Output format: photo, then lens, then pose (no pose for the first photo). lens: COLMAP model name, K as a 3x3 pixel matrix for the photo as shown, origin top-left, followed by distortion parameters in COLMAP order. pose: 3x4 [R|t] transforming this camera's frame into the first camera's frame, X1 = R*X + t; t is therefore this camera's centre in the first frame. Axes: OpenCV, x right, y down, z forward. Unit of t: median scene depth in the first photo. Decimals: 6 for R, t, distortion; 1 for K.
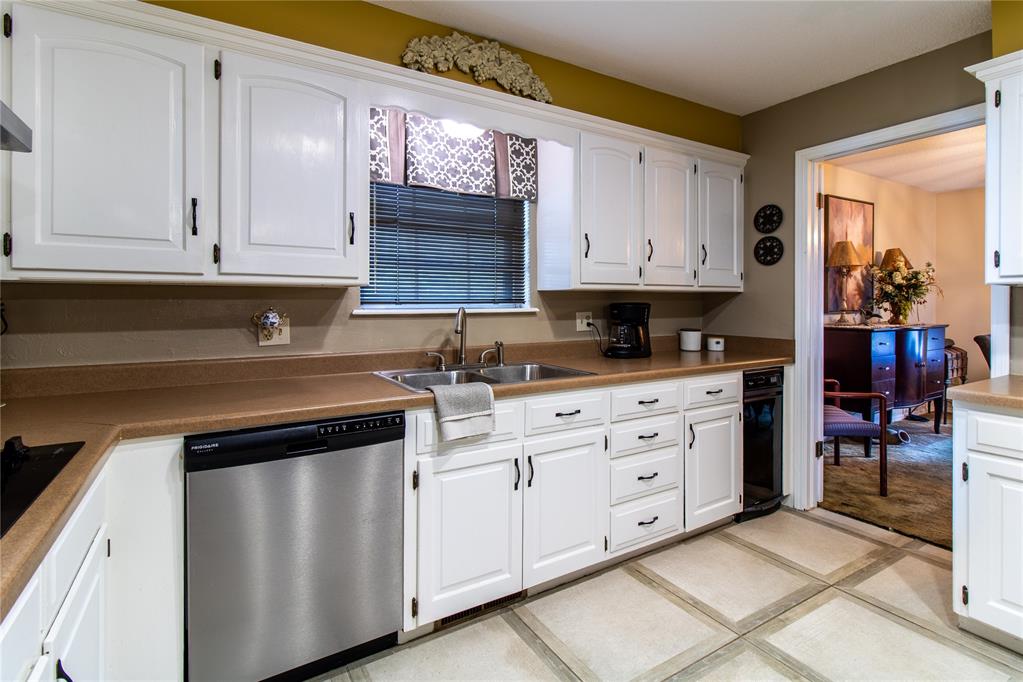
lens RADIAL K [[481.1, 0, 526.1], [0, 481.1, 300.4], [0, 0, 1]] dist [-0.001080, 0.000951]
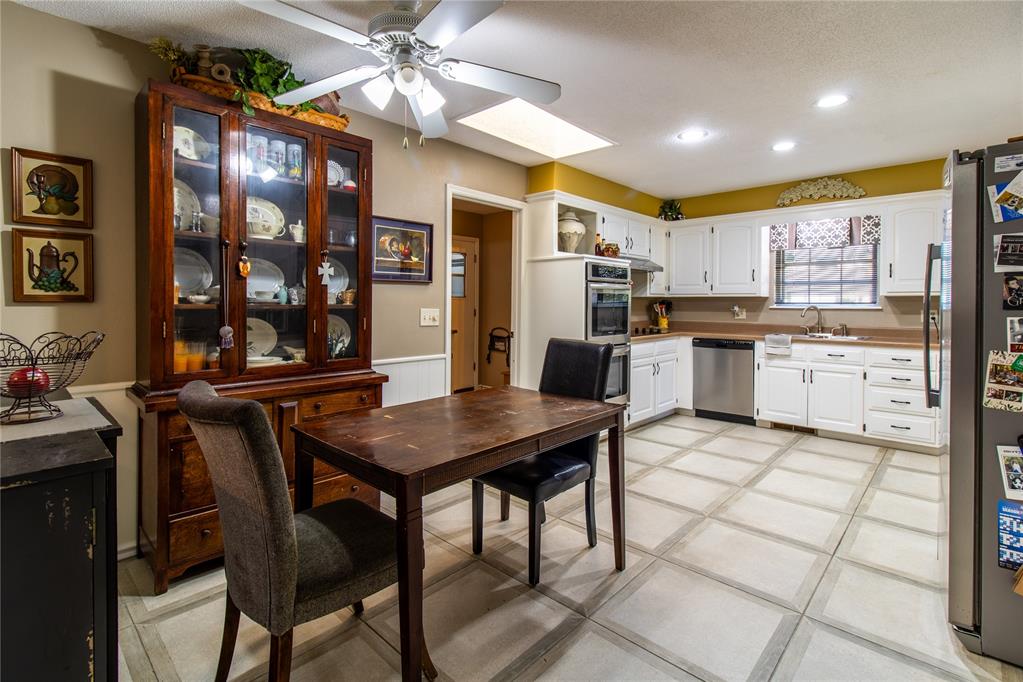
lens RADIAL K [[481.1, 0, 522.8], [0, 481.1, 306.8], [0, 0, 1]] dist [-0.001080, 0.000951]
pose [[0.259910, 0.011510, -0.965564, 1.636491], [0.000127, 0.999929, 0.011954, -0.004990], [0.965633, -0.003229, 0.259890, -0.816065]]
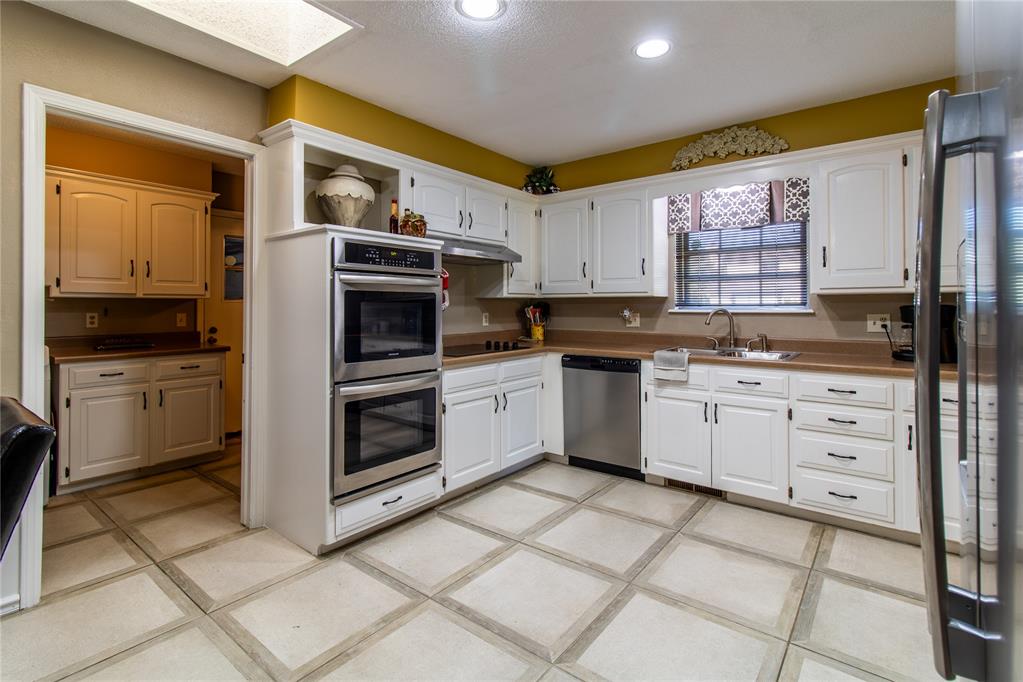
lens RADIAL K [[481.1, 0, 514.5], [0, 481.1, 300.7], [0, 0, 1]] dist [-0.001080, 0.000951]
pose [[0.328663, -0.009185, -0.944403, 1.109629], [0.005037, 0.999956, -0.007973, -0.000737], [0.944434, -0.002137, 0.328695, -0.110588]]
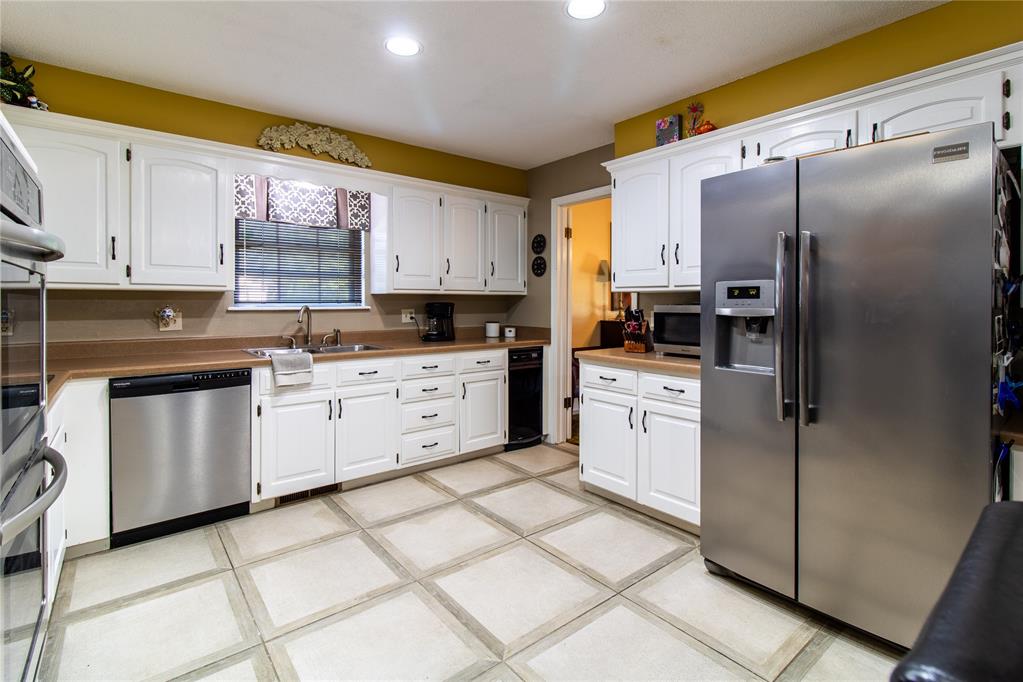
lens RADIAL K [[481.1, 0, 504.5], [0, 481.1, 305.1], [0, 0, 1]] dist [-0.001080, 0.000951]
pose [[0.995969, 0.001382, 0.089684, 0.355462], [-0.002298, 0.999946, 0.010121, -0.003360], [-0.089666, -0.010286, 0.995919, -0.547356]]
